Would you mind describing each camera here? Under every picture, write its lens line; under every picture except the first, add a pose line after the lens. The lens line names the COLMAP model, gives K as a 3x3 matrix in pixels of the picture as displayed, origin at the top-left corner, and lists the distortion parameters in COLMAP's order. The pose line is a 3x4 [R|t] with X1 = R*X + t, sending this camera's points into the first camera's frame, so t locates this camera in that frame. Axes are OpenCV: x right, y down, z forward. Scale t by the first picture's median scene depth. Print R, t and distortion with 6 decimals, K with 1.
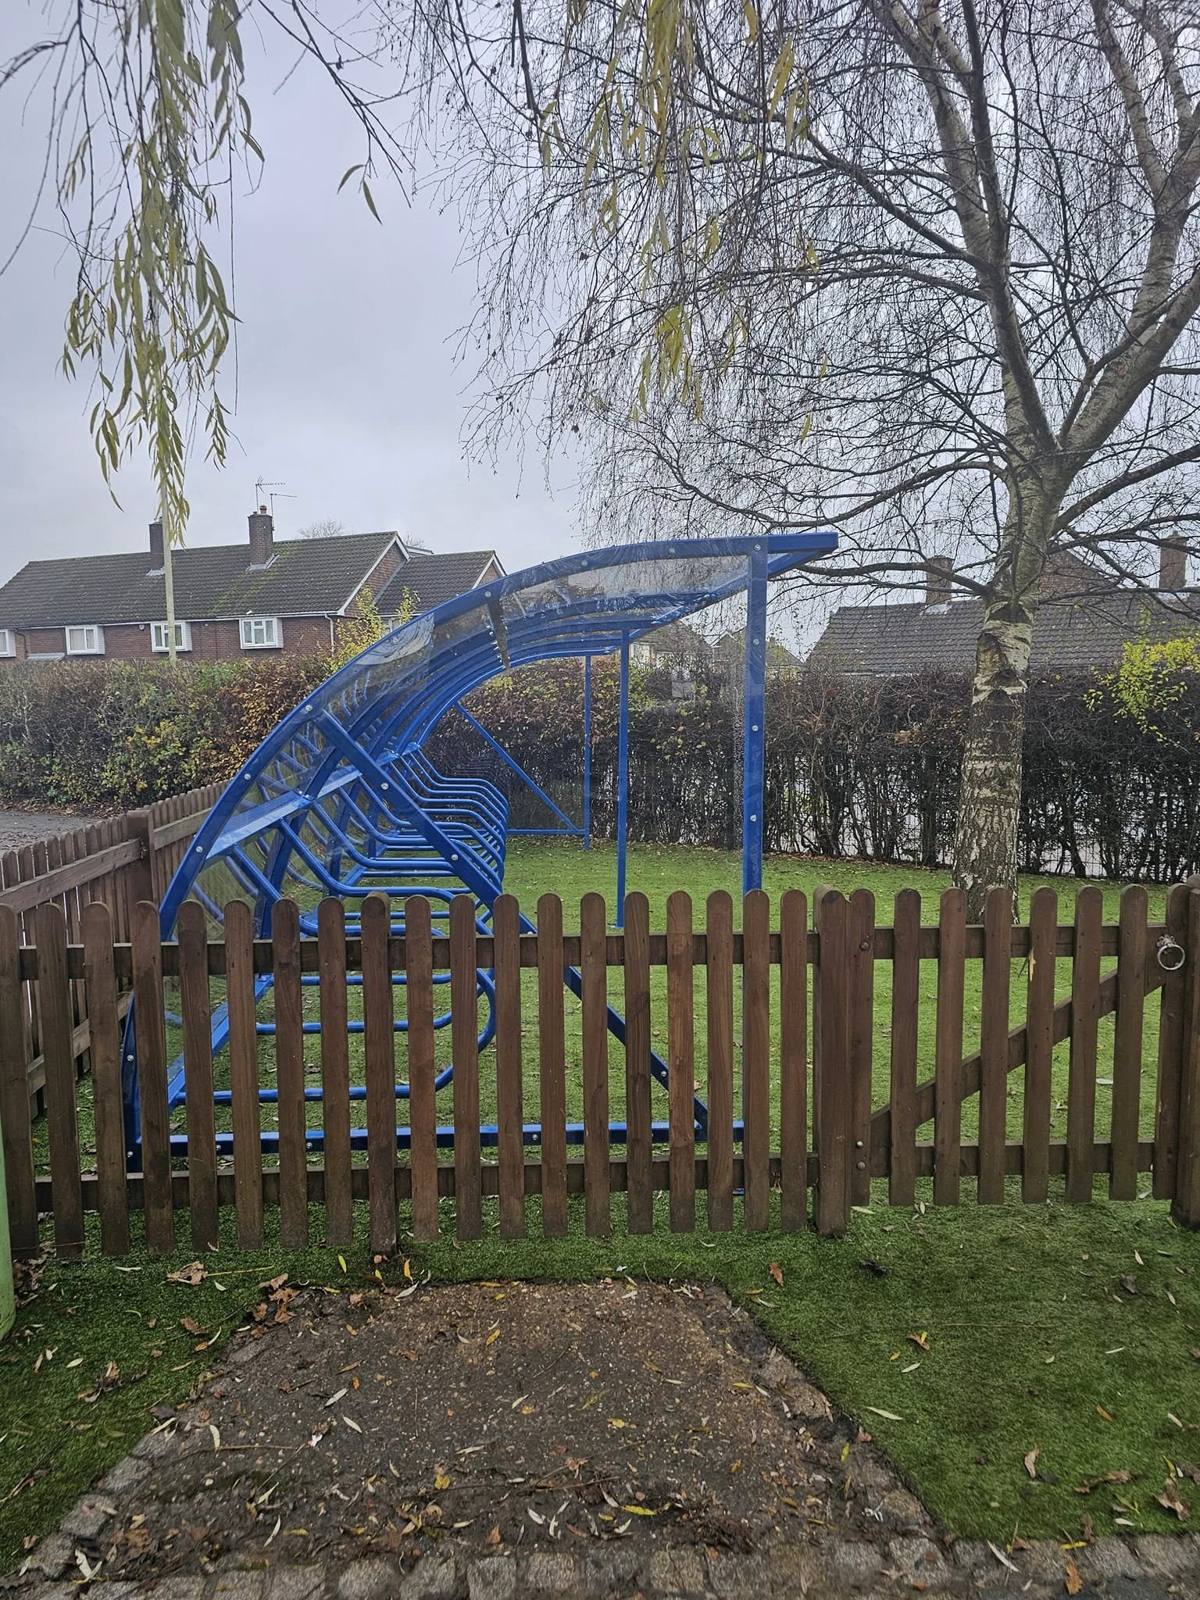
lens RADIAL K [[1073.1, 0, 565.0], [0, 1073.1, 795.4], [0, 0, 1]] dist [0.067160, -0.039840]
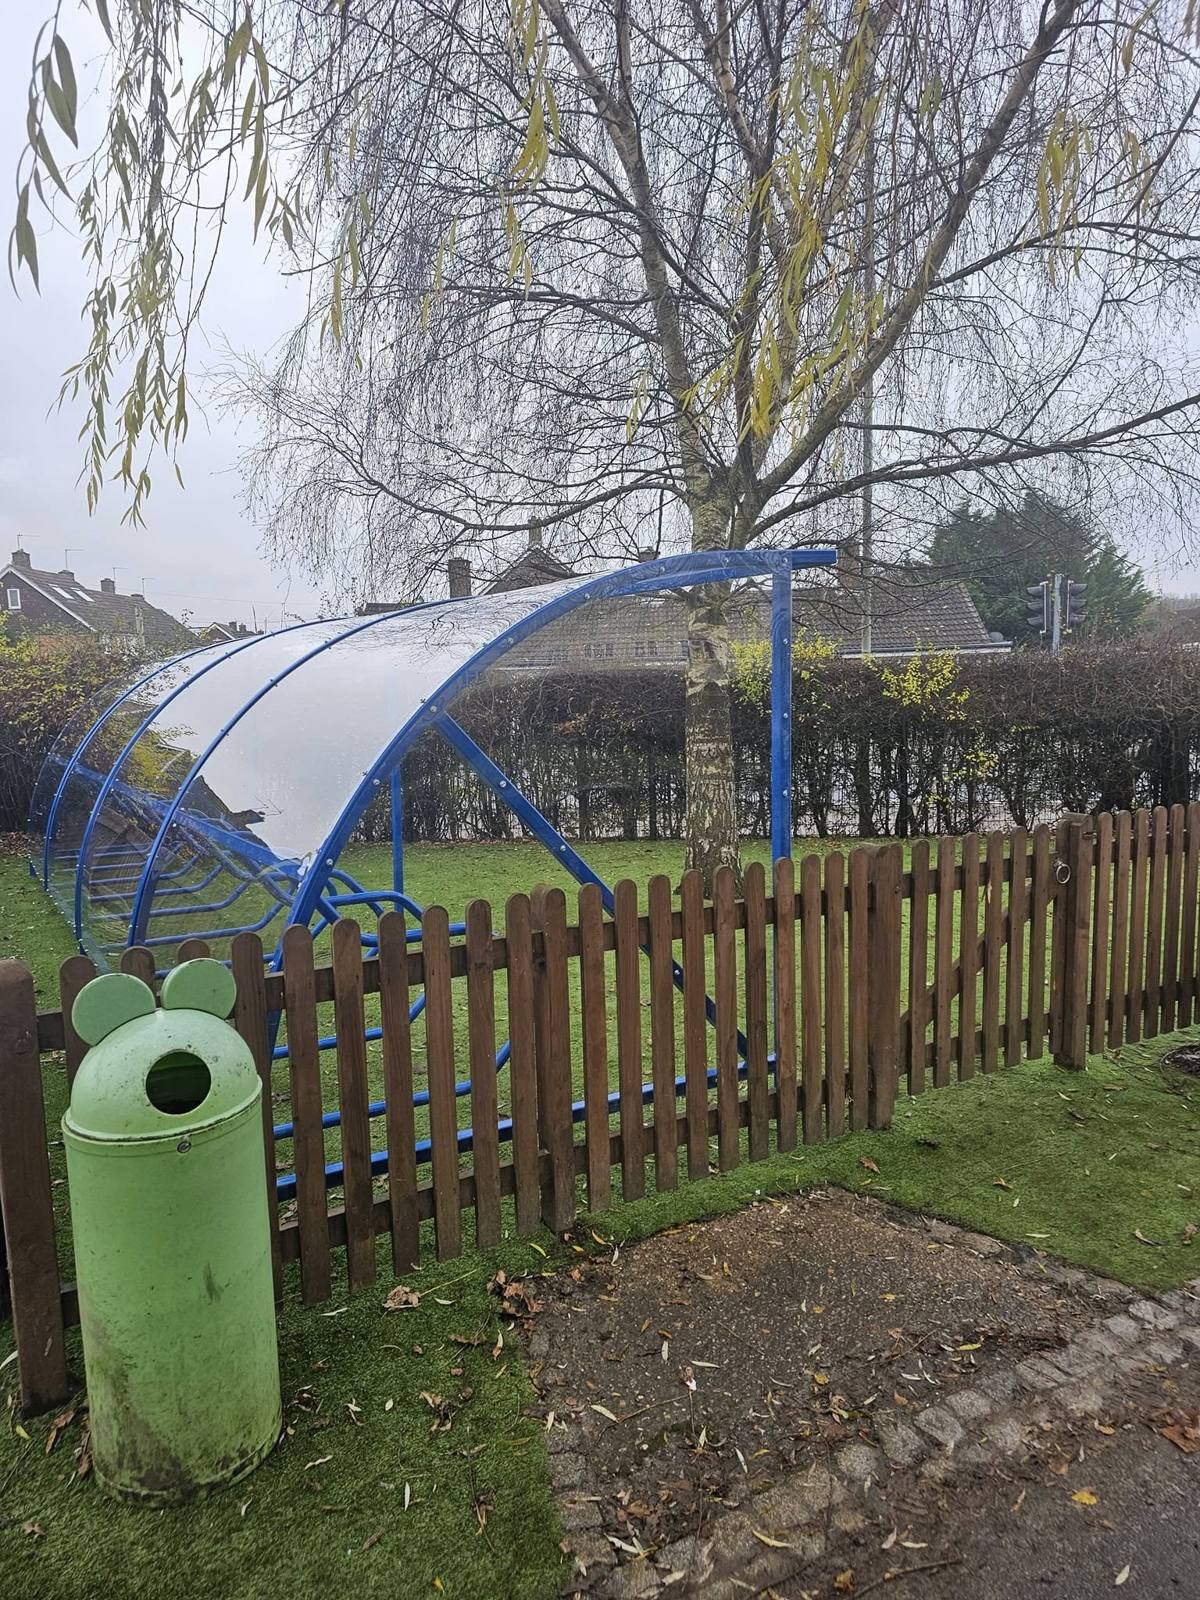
lens RADIAL K [[1064.8, 0, 576.9], [0, 1064.8, 810.4], [0, 0, 1]] dist [0.092974, -0.070080]
pose [[0.887906, -0.070998, 0.454514, -0.275072], [0.062507, 0.997475, 0.033701, -0.006783], [-0.455759, -0.001513, 0.890102, 0.035079]]
